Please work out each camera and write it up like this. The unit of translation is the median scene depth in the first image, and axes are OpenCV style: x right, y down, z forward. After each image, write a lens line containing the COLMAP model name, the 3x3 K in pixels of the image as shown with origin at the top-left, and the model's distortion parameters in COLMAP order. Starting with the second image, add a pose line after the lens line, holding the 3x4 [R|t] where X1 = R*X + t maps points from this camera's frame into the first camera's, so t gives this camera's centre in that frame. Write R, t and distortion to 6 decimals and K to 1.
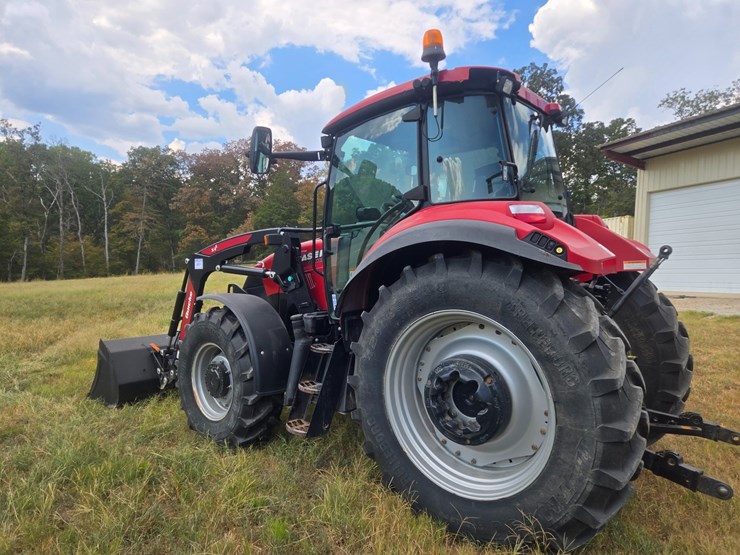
lens RADIAL K [[501.6, 0, 366.3], [0, 501.6, 276.6], [0, 0, 1]] dist [0.070146, -0.045867]
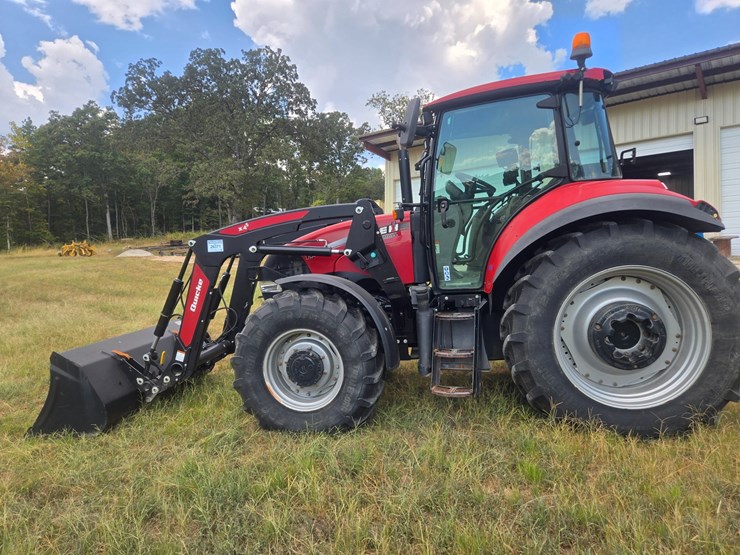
lens RADIAL K [[501.6, 0, 363.9], [0, 501.6, 290.1], [0, 0, 1]] dist [0.070146, -0.045867]
pose [[0.854788, -0.081881, 0.512477, -0.142539], [0.051388, 0.995976, 0.073419, -0.000053], [-0.516426, -0.036423, 0.855557, 0.033813]]
